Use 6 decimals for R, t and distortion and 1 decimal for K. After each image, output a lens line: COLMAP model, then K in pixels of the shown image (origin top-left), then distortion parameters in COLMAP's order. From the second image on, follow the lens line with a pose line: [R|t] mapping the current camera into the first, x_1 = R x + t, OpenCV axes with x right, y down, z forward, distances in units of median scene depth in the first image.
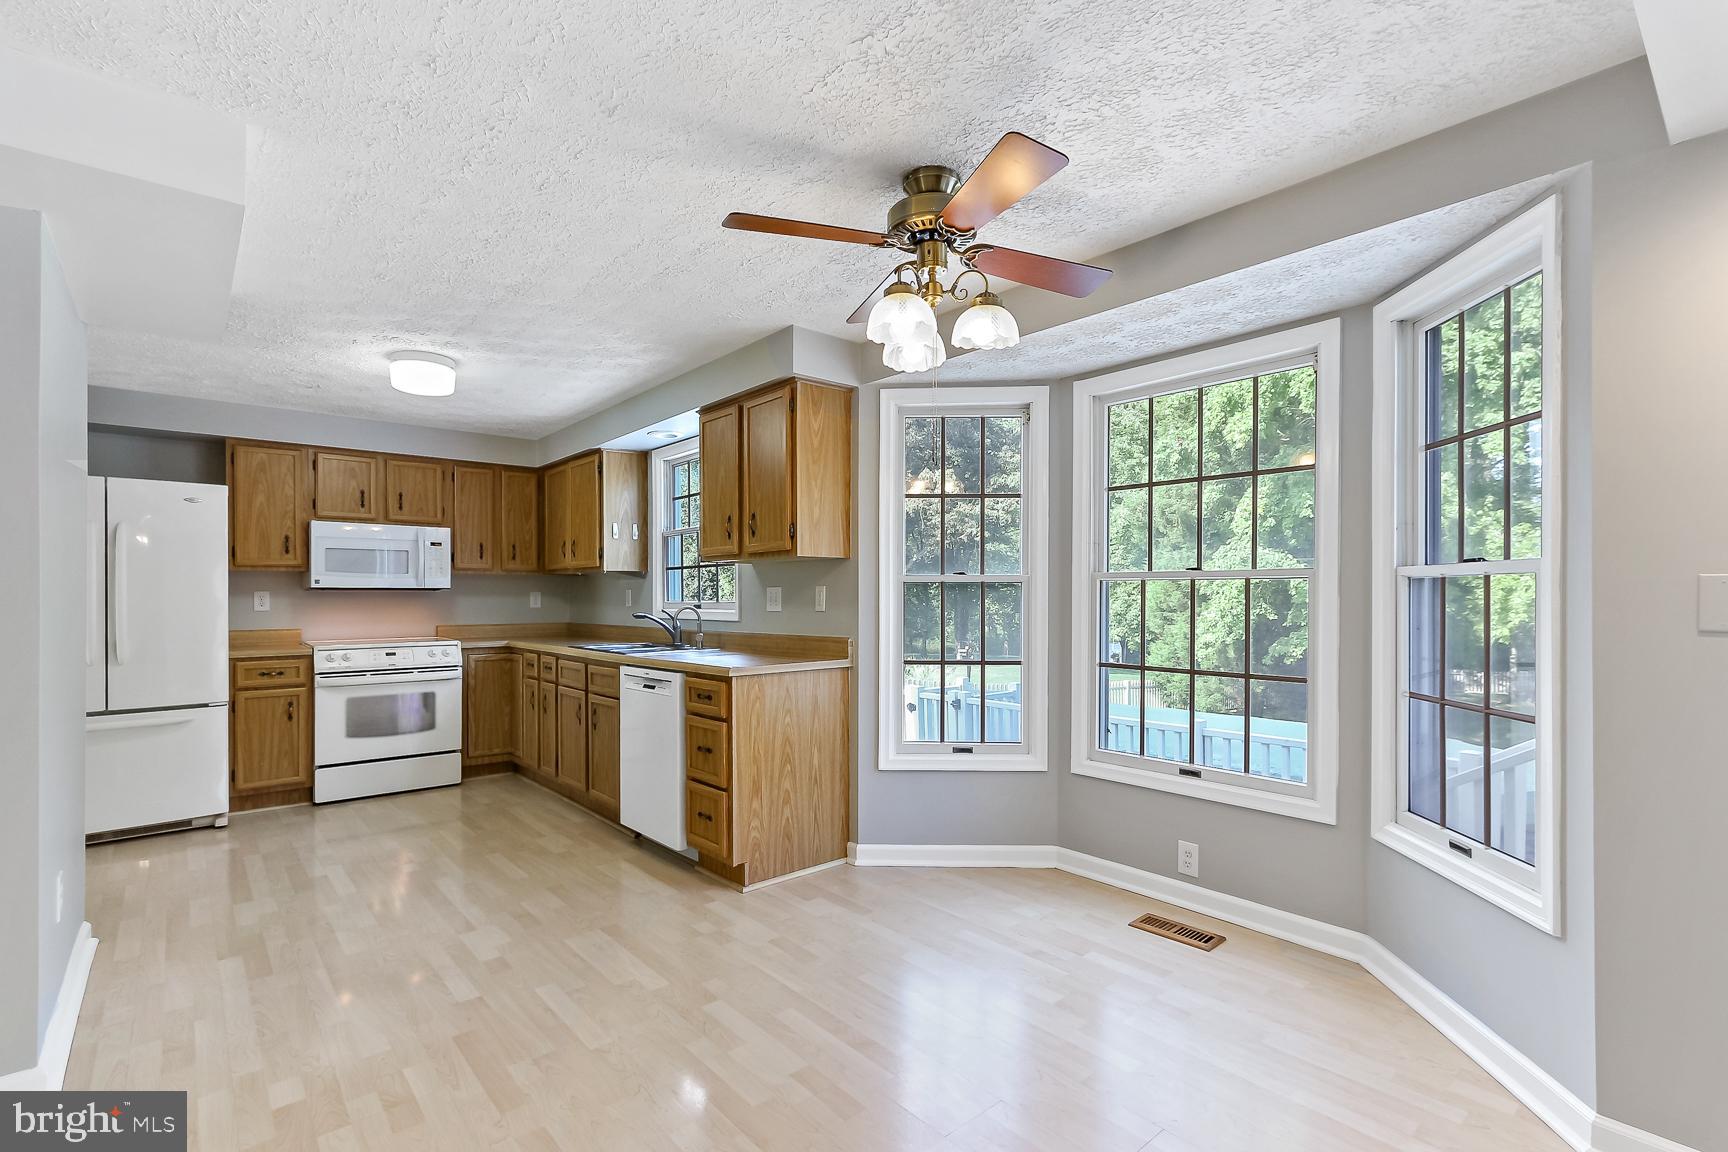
lens RADIAL K [[787.6, 0, 874.0], [0, 787.6, 595.4], [0, 0, 1]] dist [-0.001788, 0.001470]
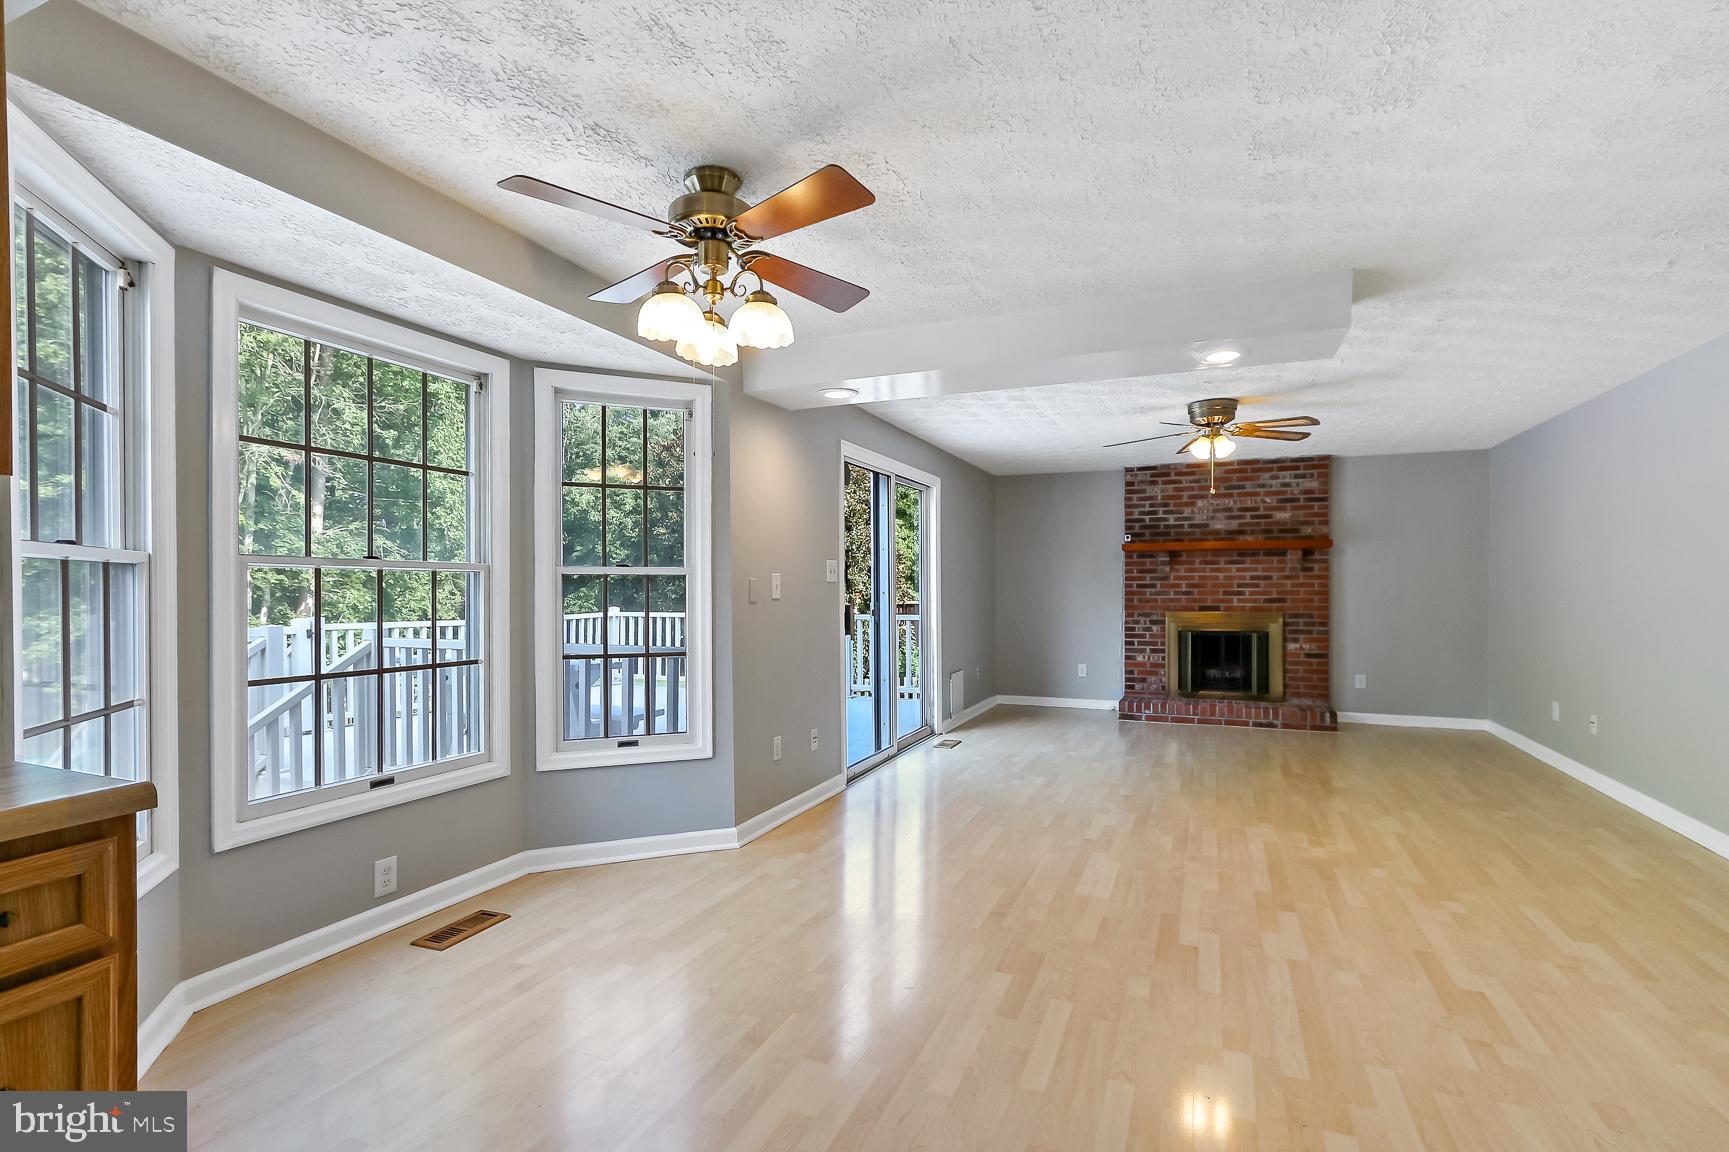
lens RADIAL K [[788.1, 0, 875.7], [0, 788.1, 595.9], [0, 0, 1]] dist [-0.001788, 0.001470]
pose [[-0.427593, -0.007731, 0.903938, -0.449243], [0.001465, 0.999956, 0.009245, 0.001770], [-0.903970, 0.005277, -0.427563, 0.593591]]
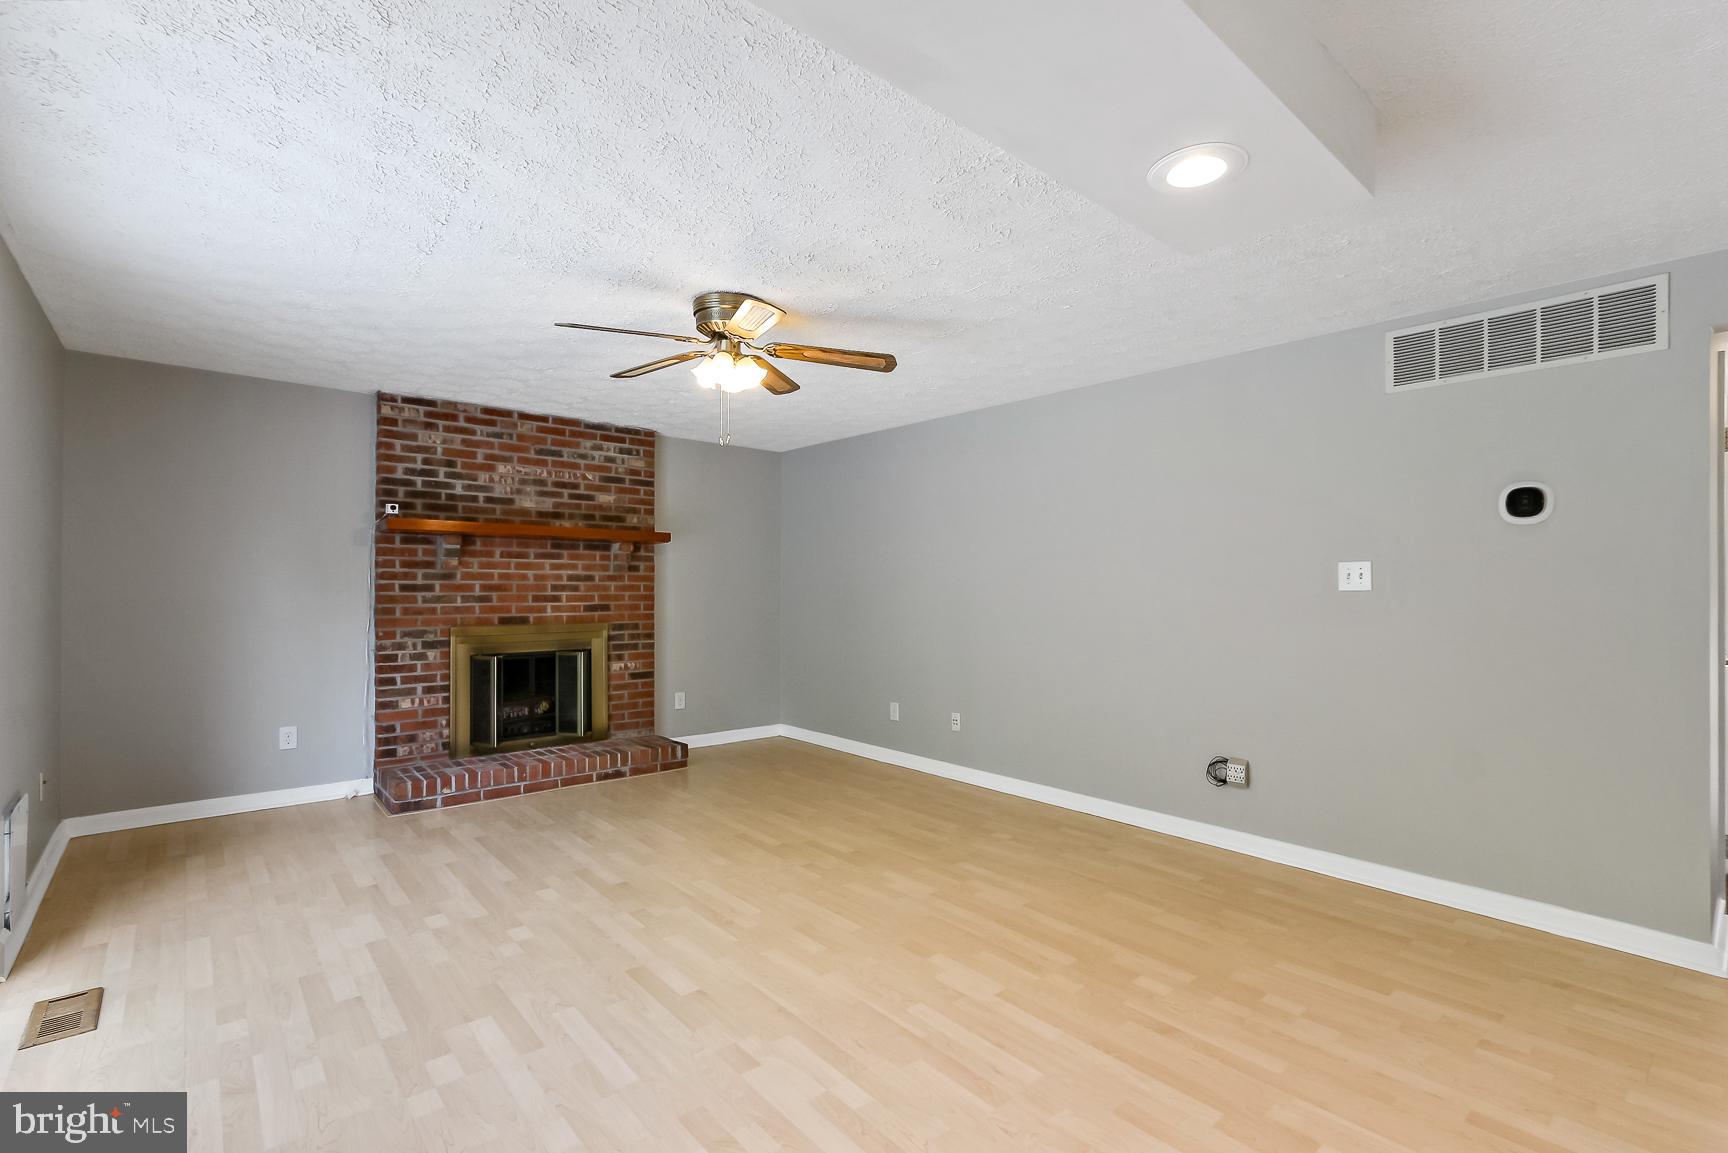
lens RADIAL K [[787.6, 0, 871.3], [0, 787.6, 582.5], [0, 0, 1]] dist [-0.001788, 0.001470]
pose [[-0.999916, -0.003282, 0.012574, 0.196308], [-0.003395, 0.999954, -0.009010, -0.002913], [-0.012544, -0.009052, -0.999880, 0.401582]]
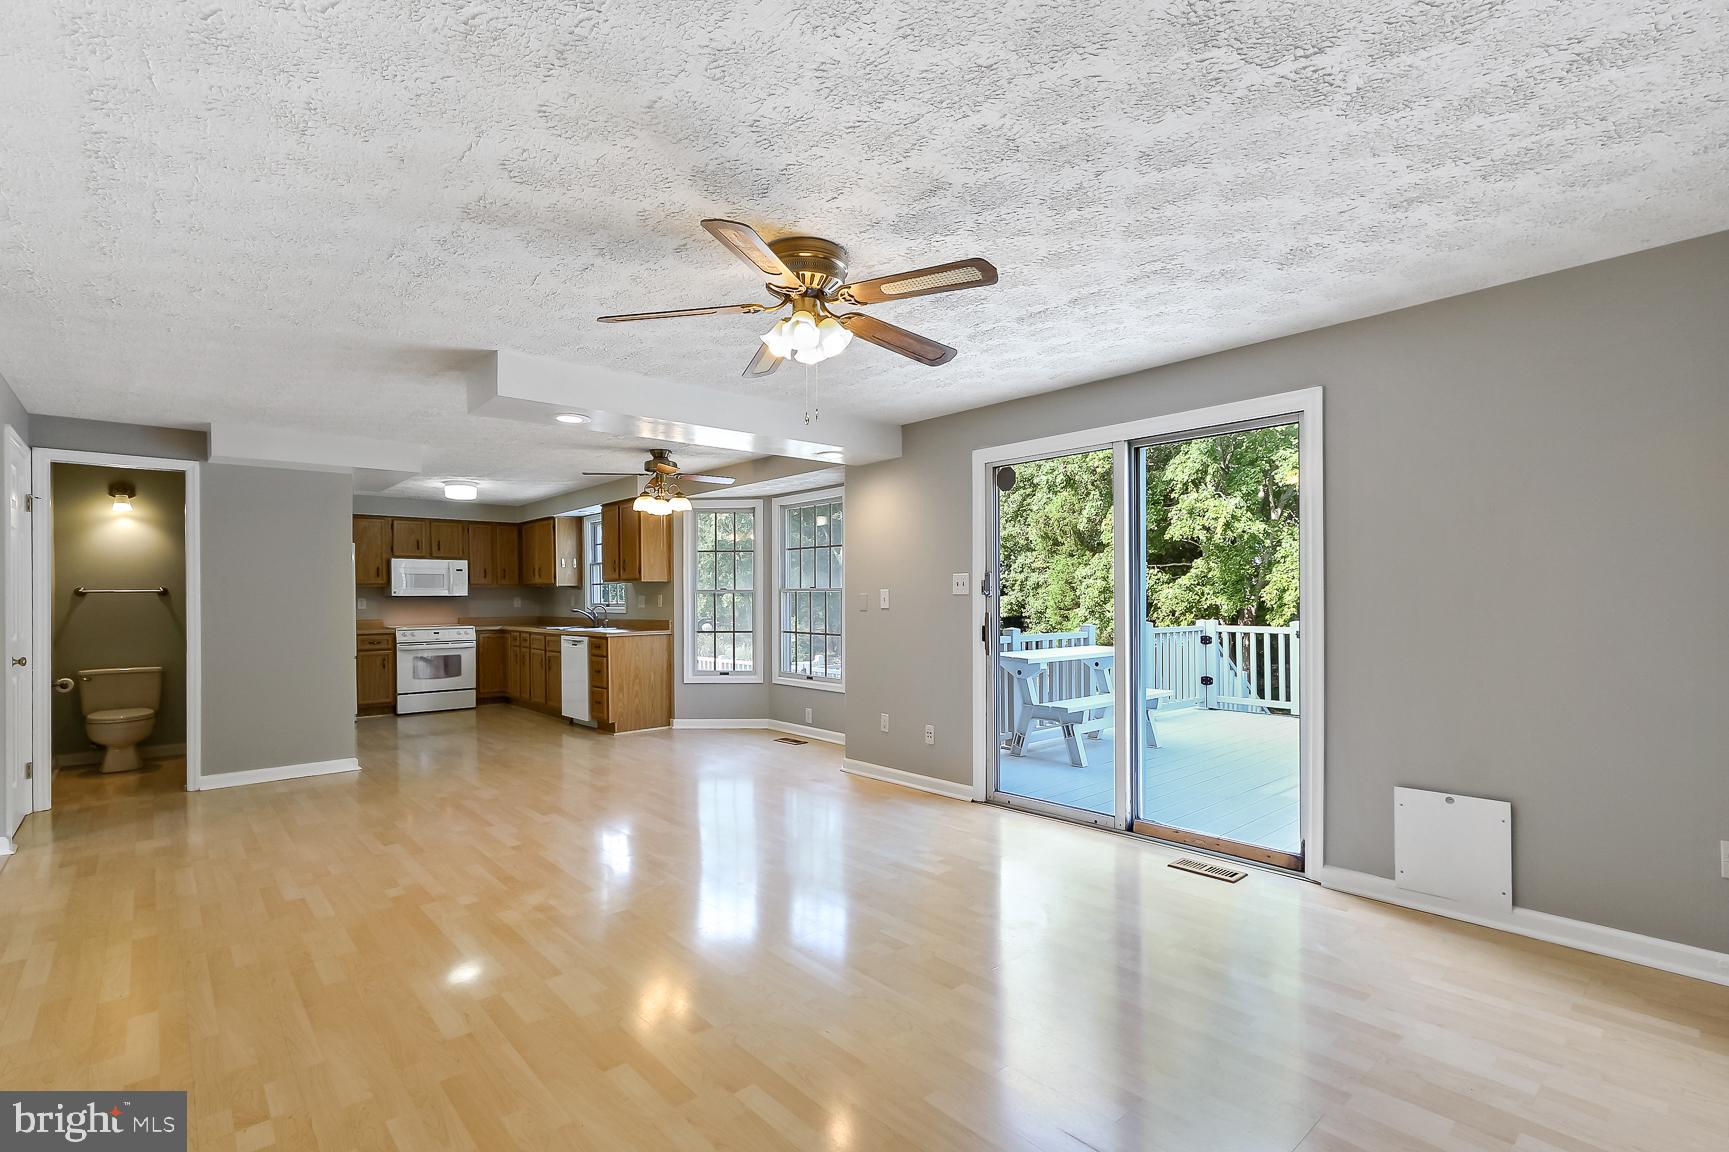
lens RADIAL K [[788.1, 0, 866.1], [0, 788.1, 601.9], [0, 0, 1]] dist [-0.001788, 0.001470]
pose [[0.999922, -0.004613, 0.011621, 0.363246], [0.004521, 0.999959, 0.007890, -0.006244], [-0.011657, -0.007837, 0.999901, -0.851277]]
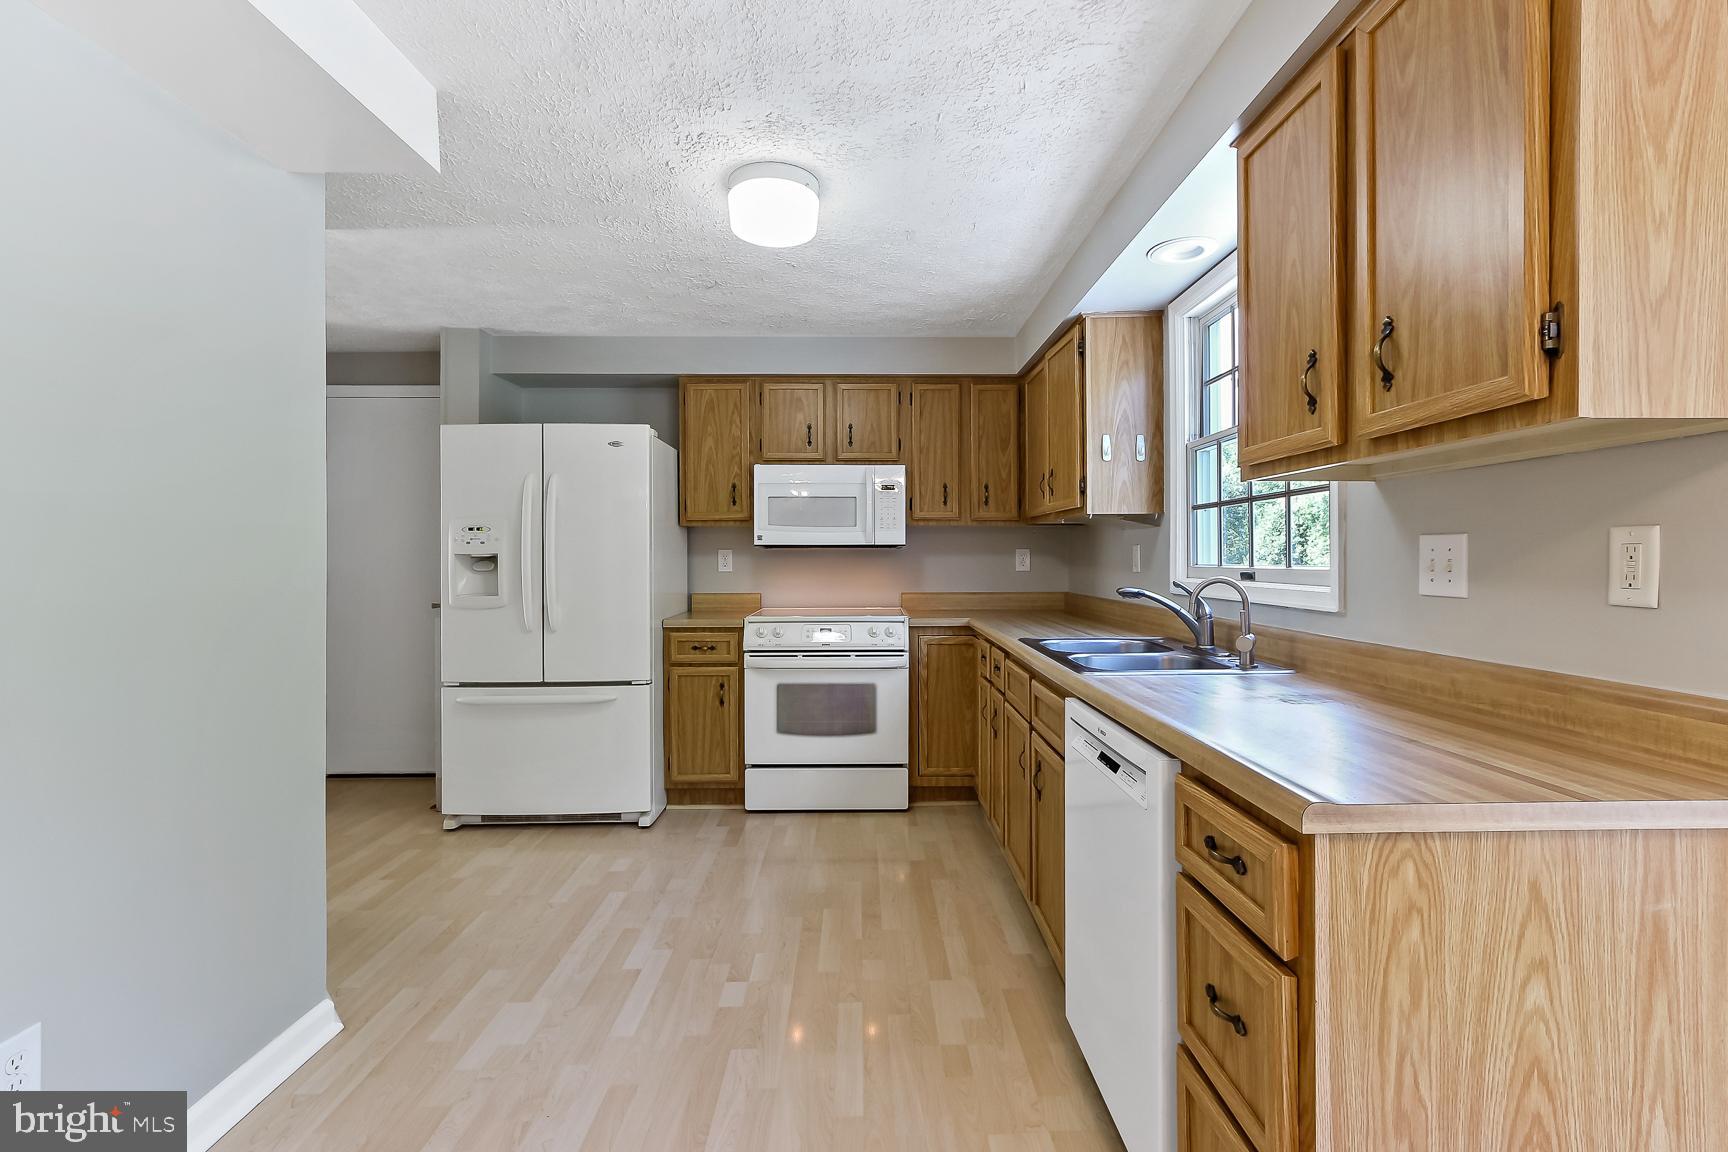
lens RADIAL K [[787.6, 0, 882.4], [0, 787.6, 556.2], [0, 0, 1]] dist [-0.001788, 0.001470]
pose [[0.768277, 0.002090, -0.640114, -0.081445], [0.000128, 0.999994, 0.003419, -0.001180], [0.640118, -0.002709, 0.768272, 0.471084]]
